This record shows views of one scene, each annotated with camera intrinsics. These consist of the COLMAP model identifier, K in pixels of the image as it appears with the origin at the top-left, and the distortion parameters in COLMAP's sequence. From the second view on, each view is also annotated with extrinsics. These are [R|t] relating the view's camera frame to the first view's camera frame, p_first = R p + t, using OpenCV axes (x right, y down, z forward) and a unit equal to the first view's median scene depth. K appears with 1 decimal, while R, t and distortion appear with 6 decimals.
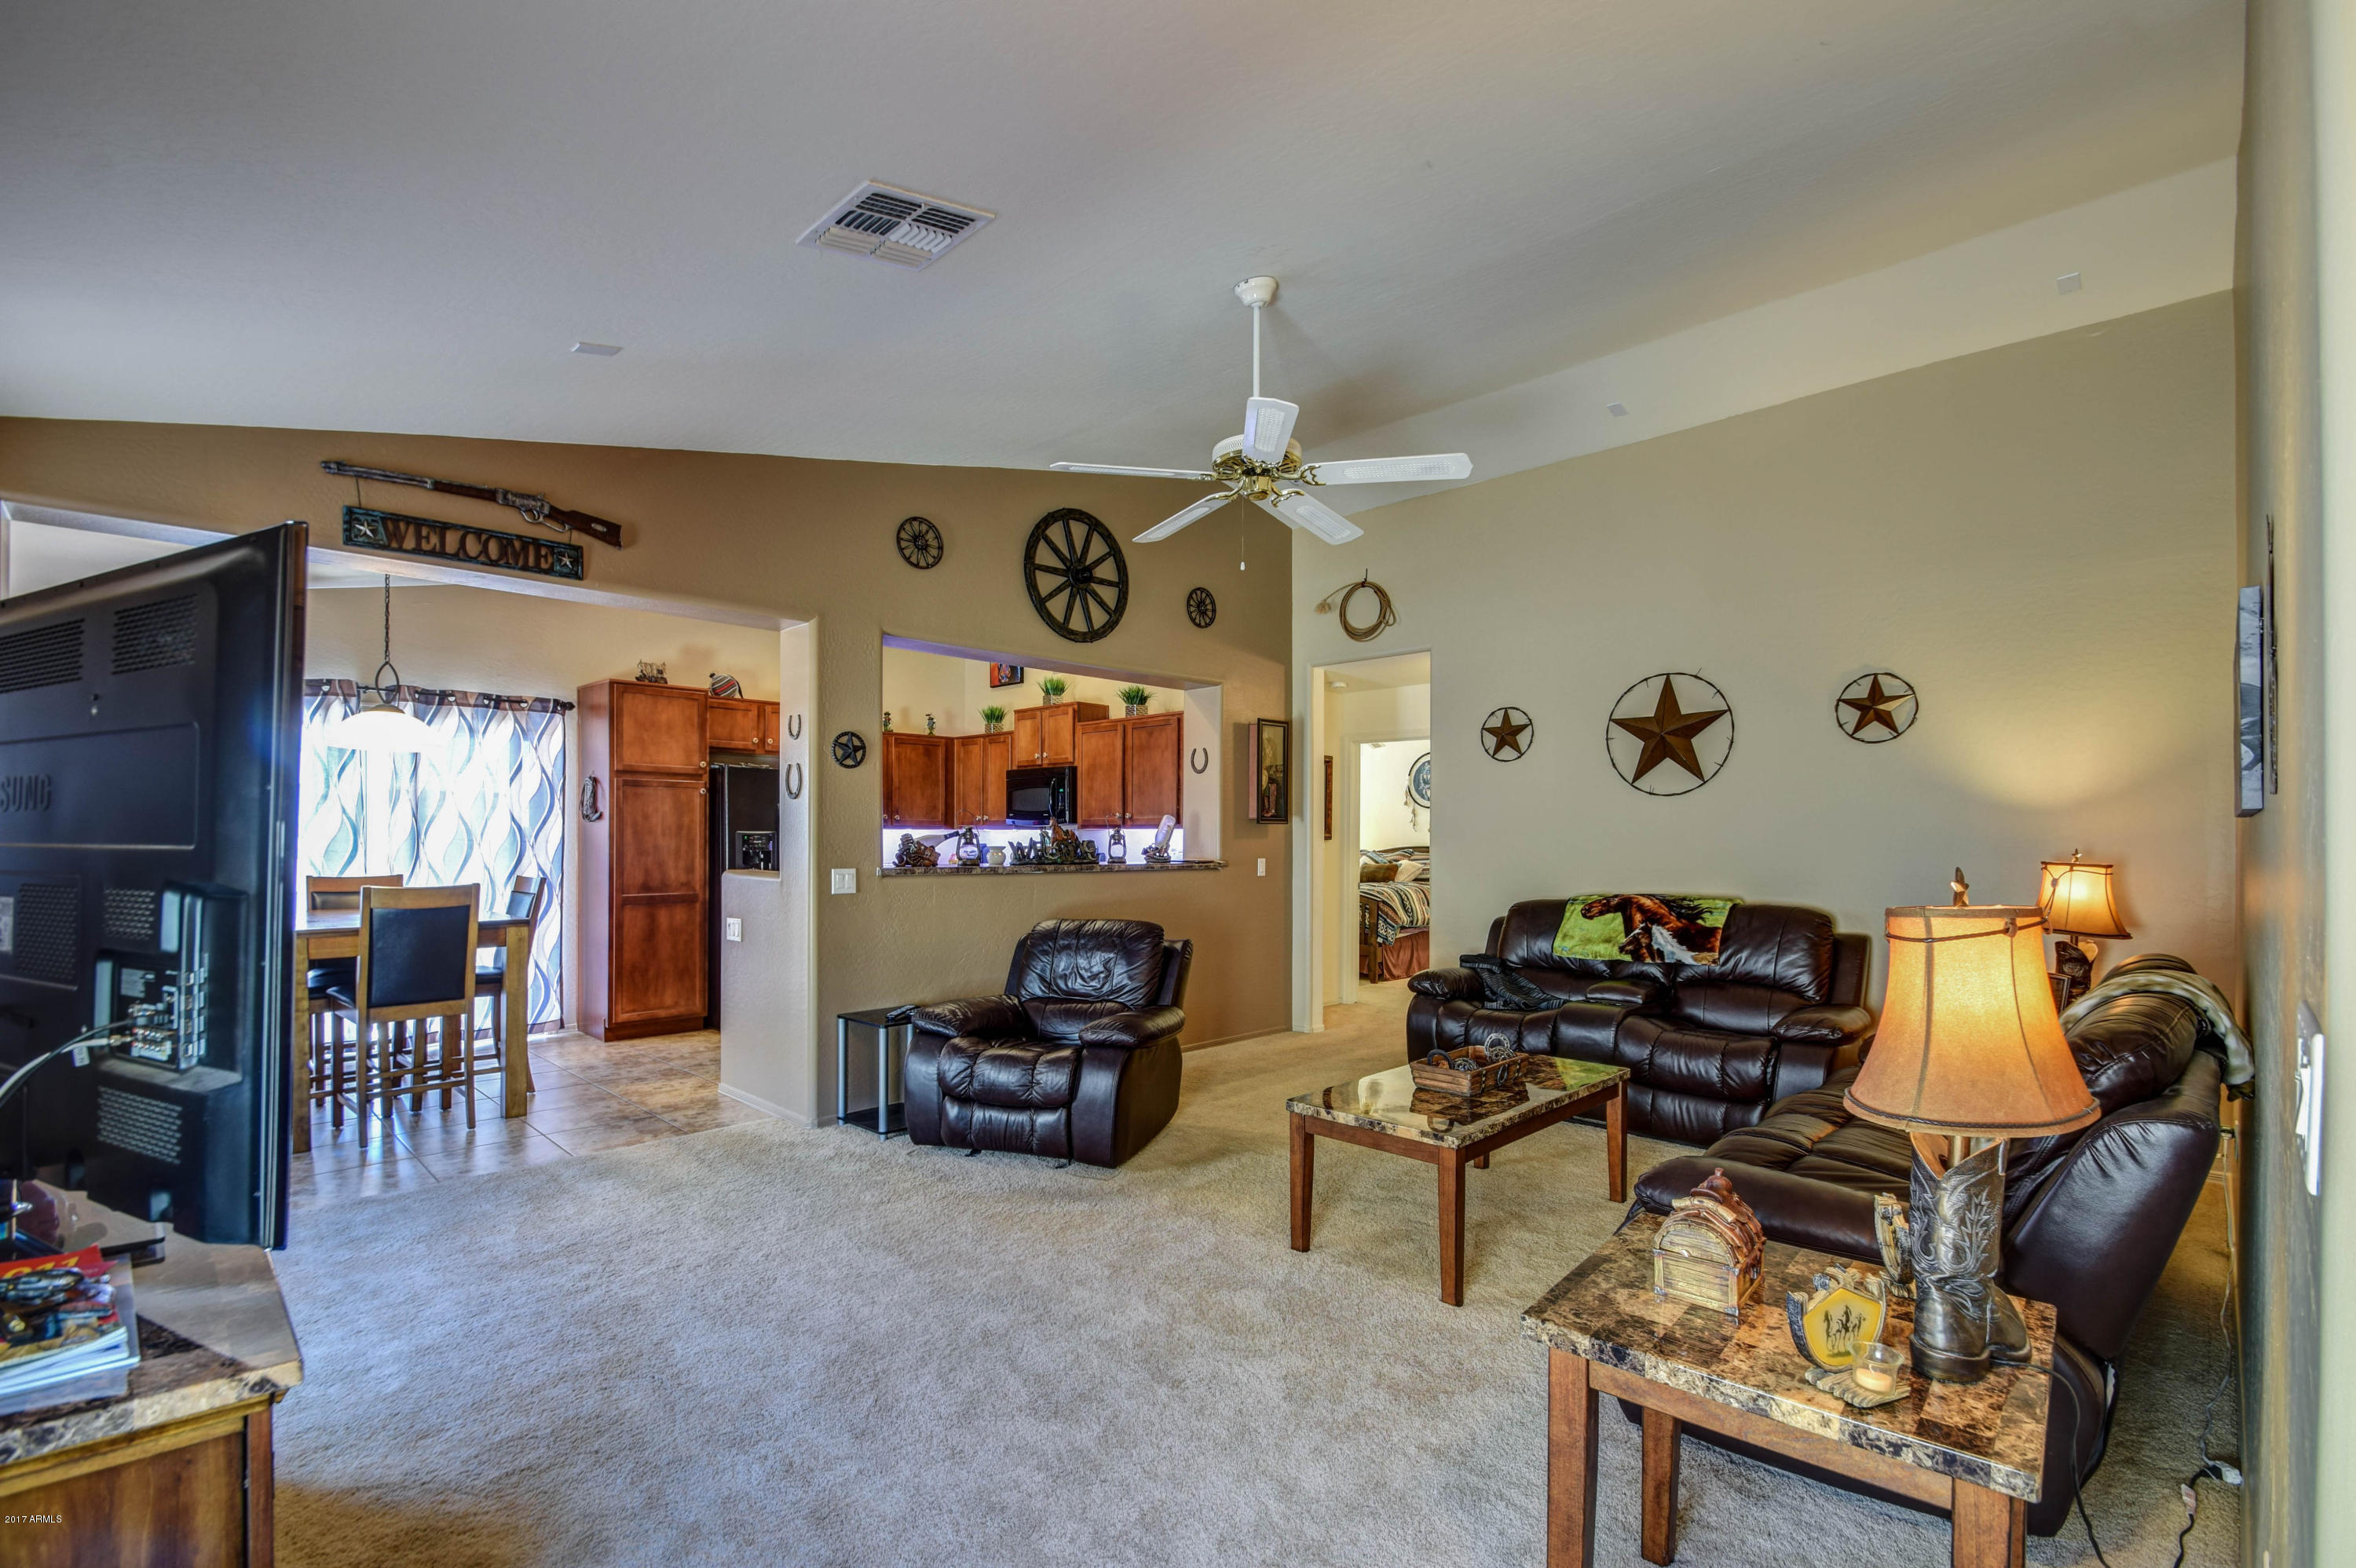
lens RADIAL K [[1064.1, 0, 1179.6], [0, 1064.1, 843.3], [0, 0, 1]] dist [0.015356, -0.020071]
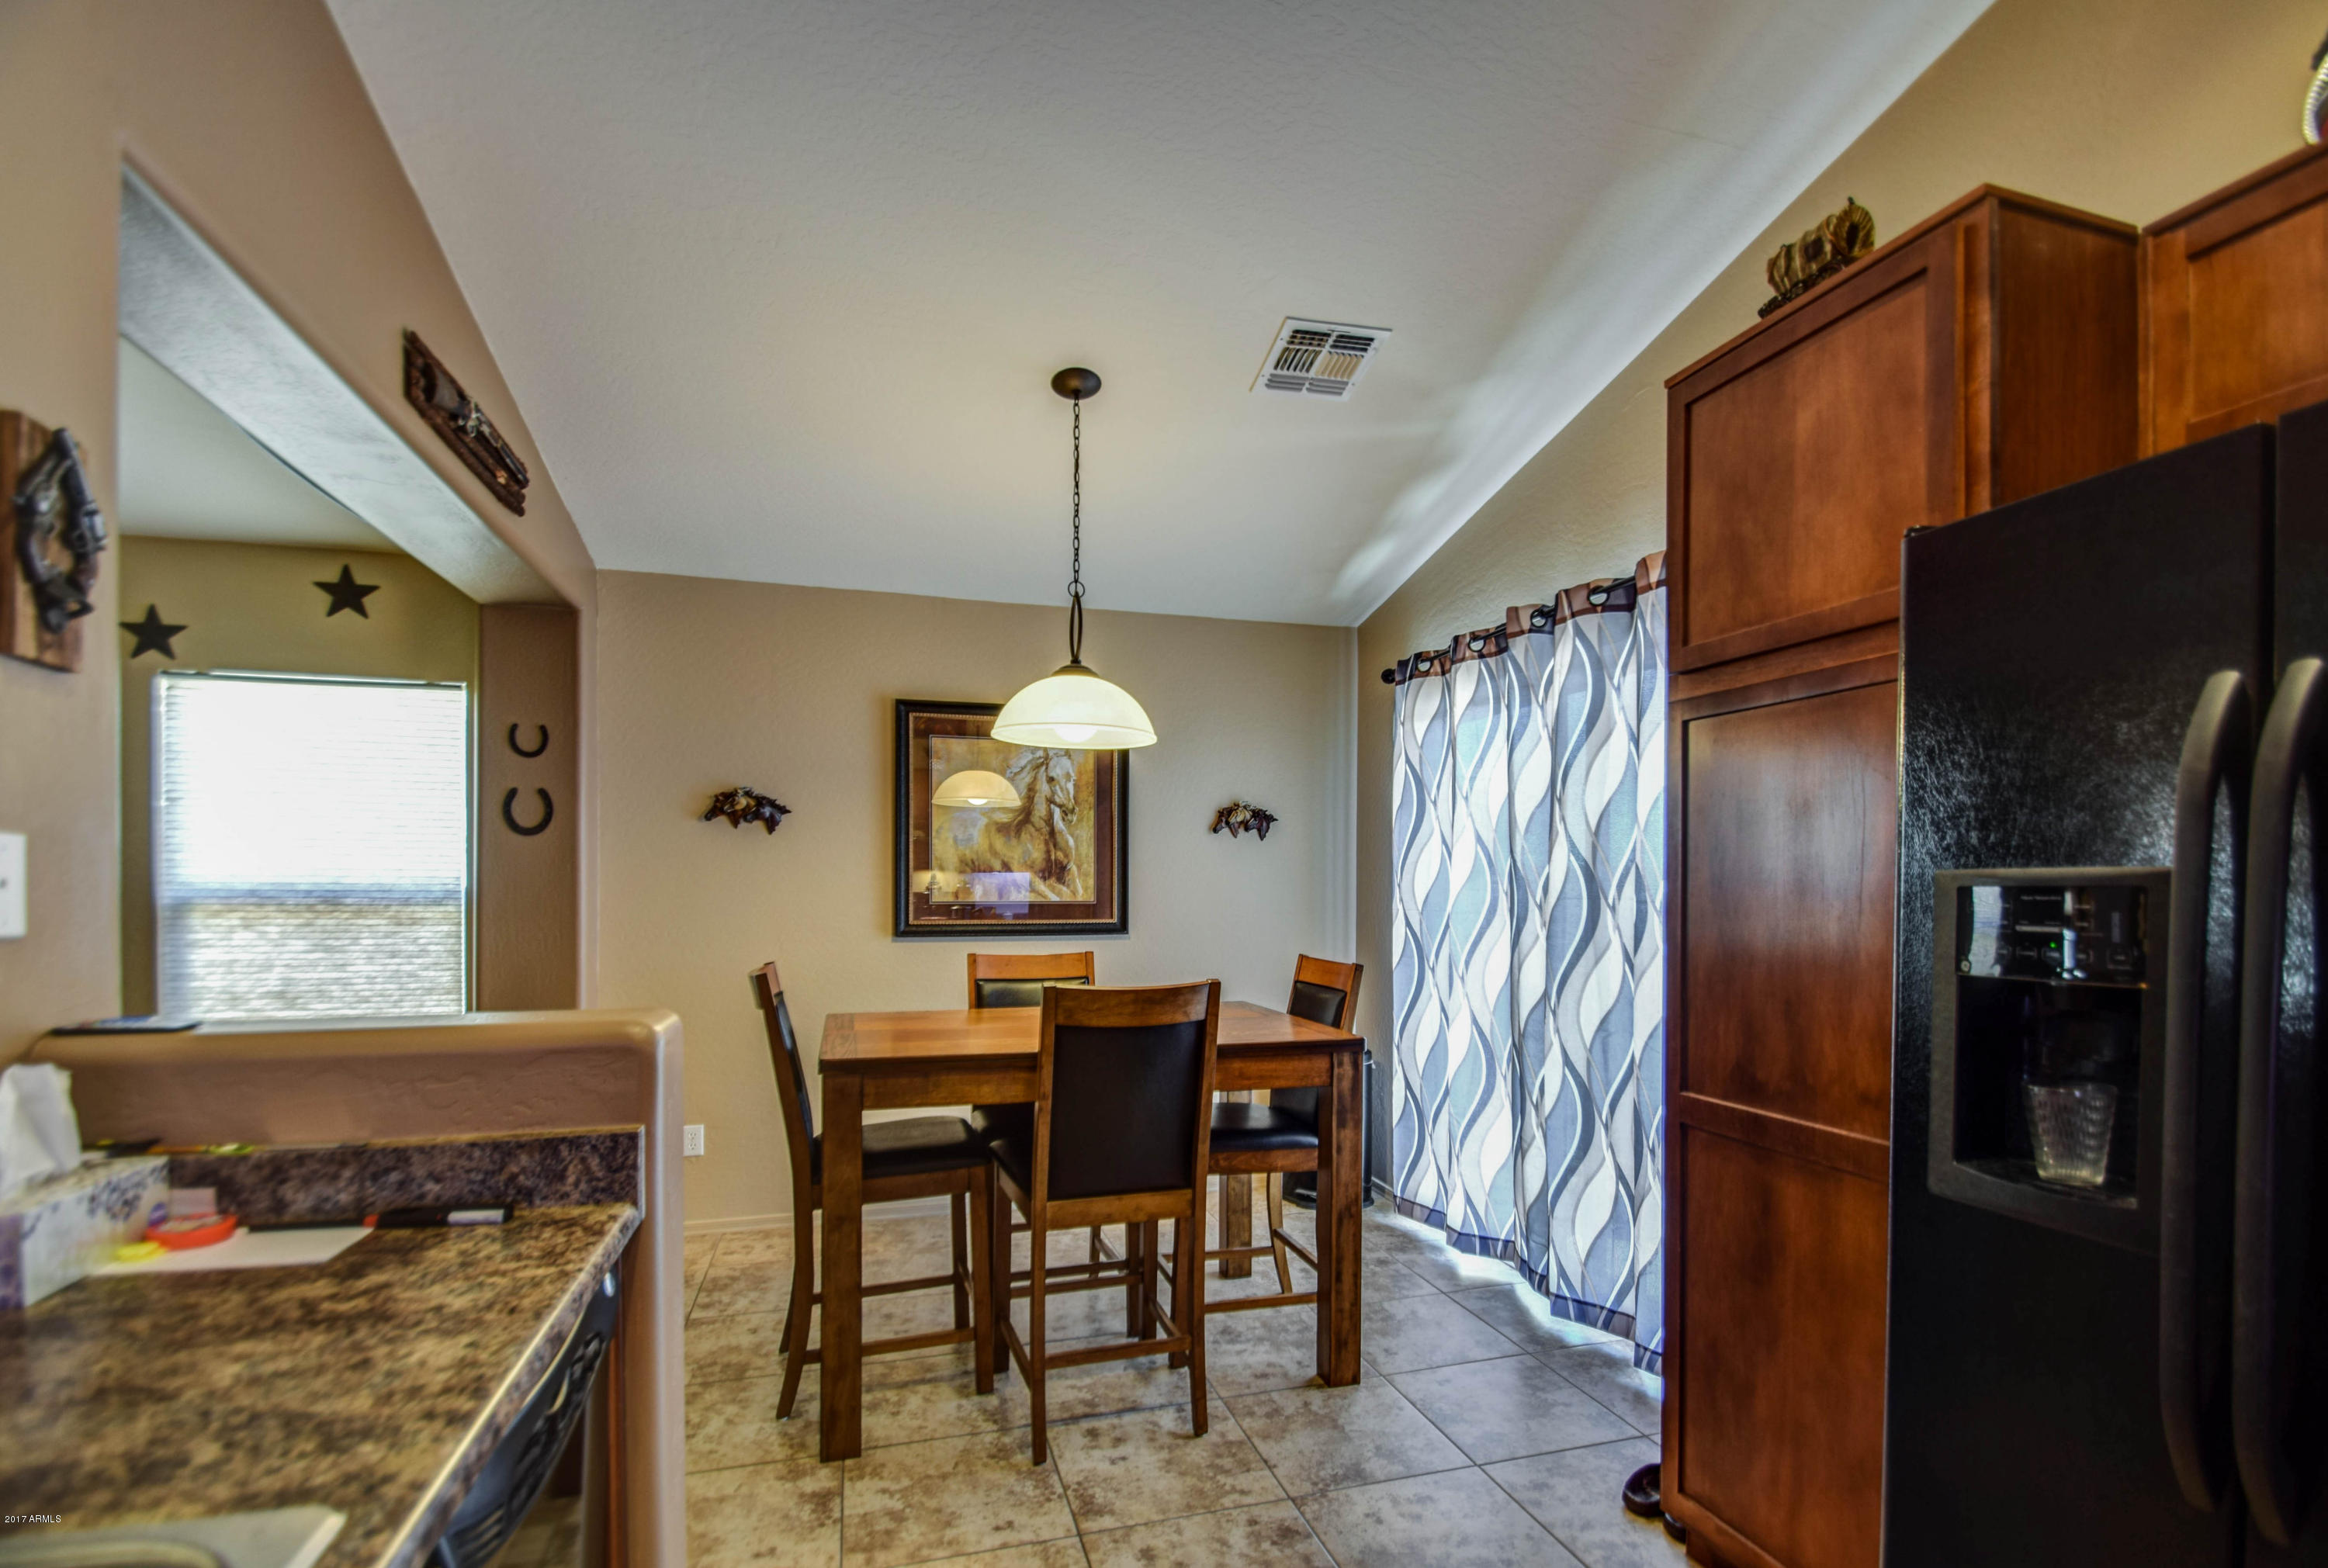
lens RADIAL K [[1064.1, 0, 1165.6], [0, 1064.1, 896.5], [0, 0, 1]] dist [-0.001193, -0.008322]
pose [[-0.488961, 0.002777, -0.872301, -0.190152], [-0.010844, 0.999898, 0.009262, -0.006468], [0.872238, 0.013988, -0.488882, 0.991598]]
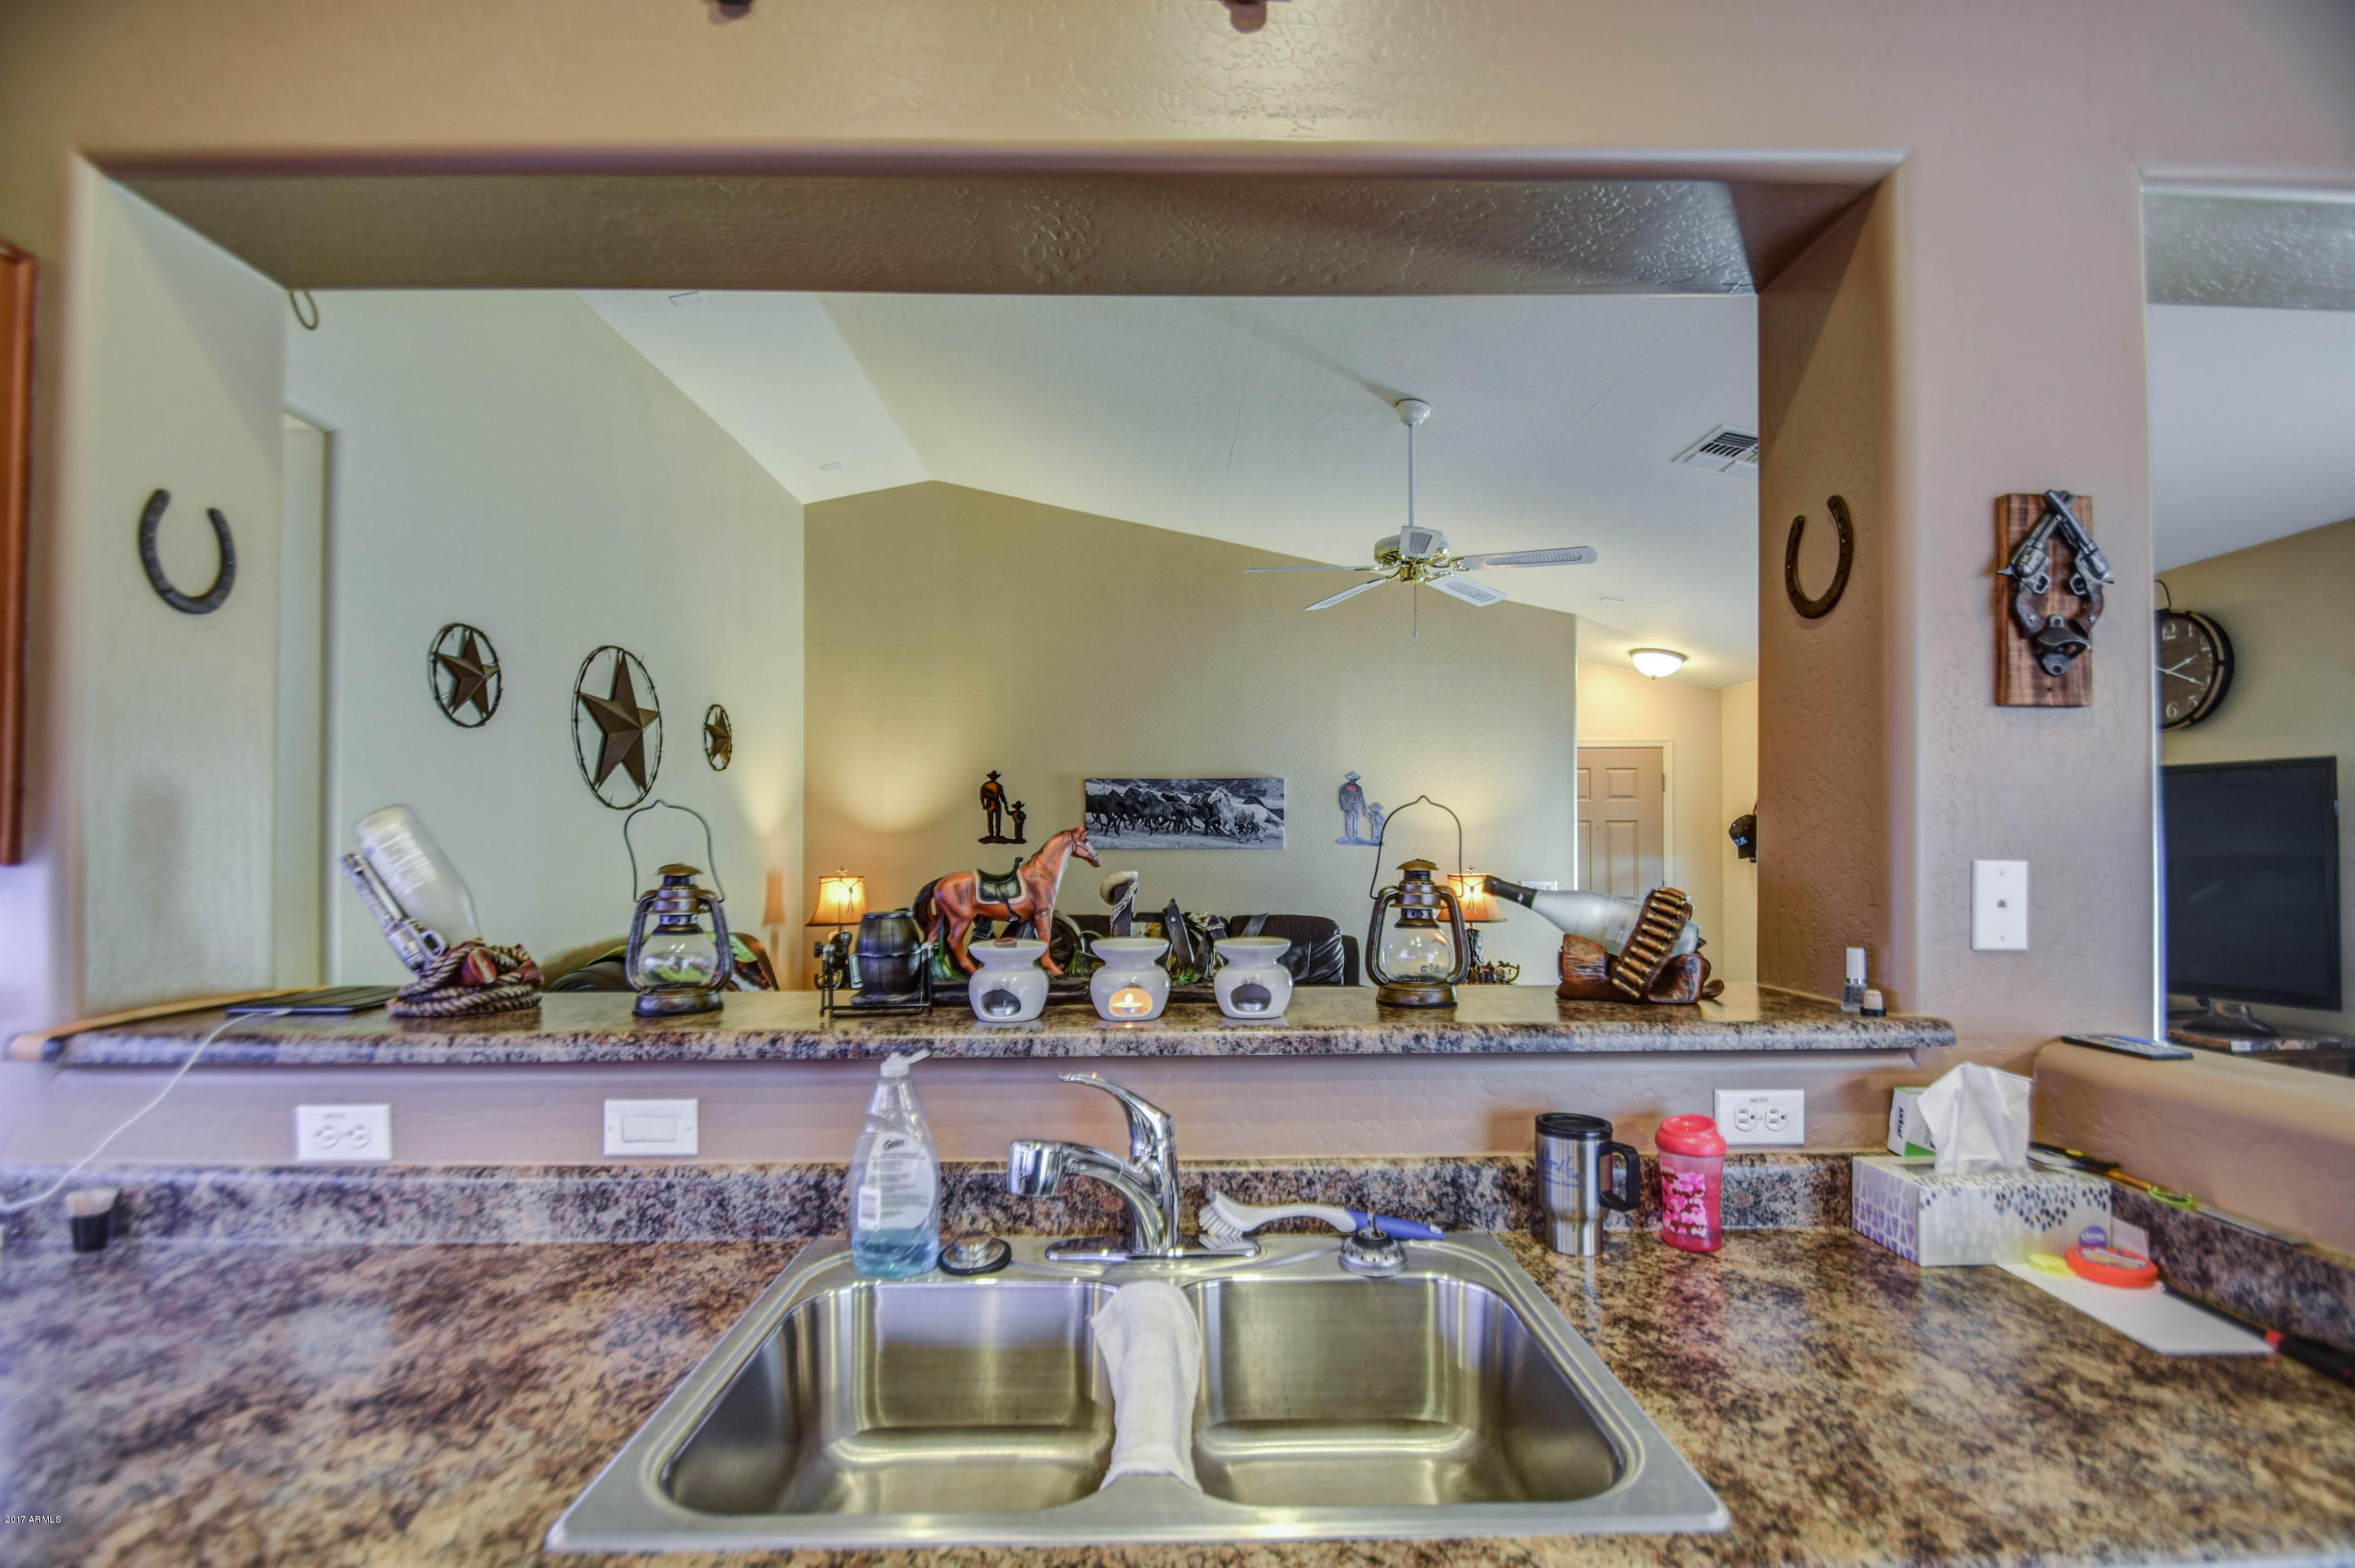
lens RADIAL K [[1038.1, 0, 1174.5], [0, 1038.1, 838.0], [0, 0, 1]] dist [0.015338, -0.017960]
pose [[-0.715540, 0.002220, 0.698568, -0.274687], [0.002395, 0.999997, -0.000725, -0.017727], [-0.698567, 0.001154, -0.715543, 0.992964]]
